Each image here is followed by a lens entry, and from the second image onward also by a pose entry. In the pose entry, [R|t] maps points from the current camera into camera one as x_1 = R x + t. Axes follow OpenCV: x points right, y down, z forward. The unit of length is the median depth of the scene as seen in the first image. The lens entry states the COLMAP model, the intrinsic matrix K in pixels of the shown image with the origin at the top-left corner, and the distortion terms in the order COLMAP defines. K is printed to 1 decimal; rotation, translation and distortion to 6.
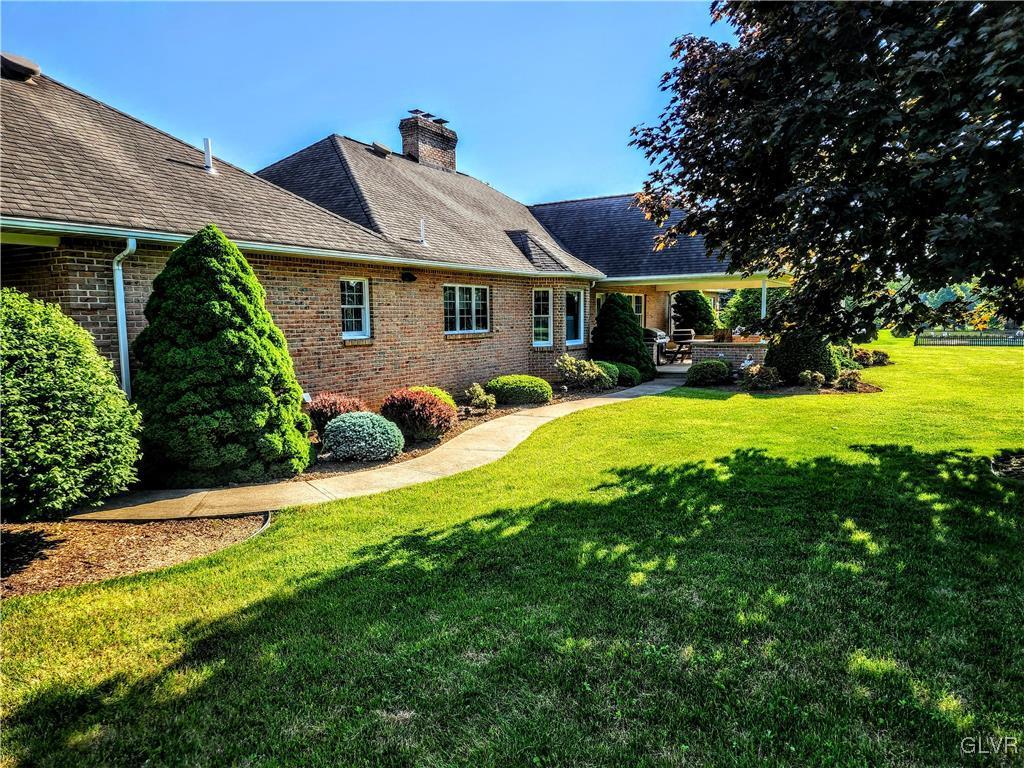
lens RADIAL K [[679.5, 0, 516.0], [0, 679.5, 380.3], [0, 0, 1]] dist [0.050940, -0.033796]
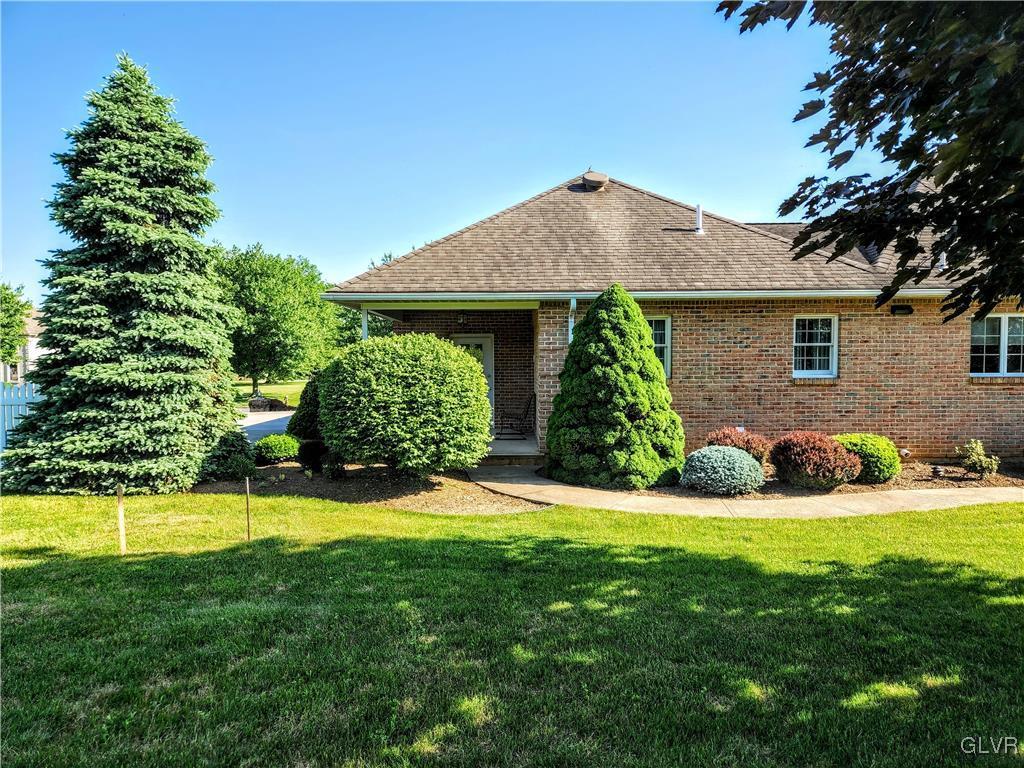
lens RADIAL K [[679.5, 0, 516.3], [0, 679.5, 388.4], [0, 0, 1]] dist [0.050940, -0.033796]
pose [[0.503234, 0.047096, -0.862866, 0.593232], [-0.083255, 0.996511, 0.005836, -0.025042], [0.860131, 0.068901, 0.505399, 0.224810]]
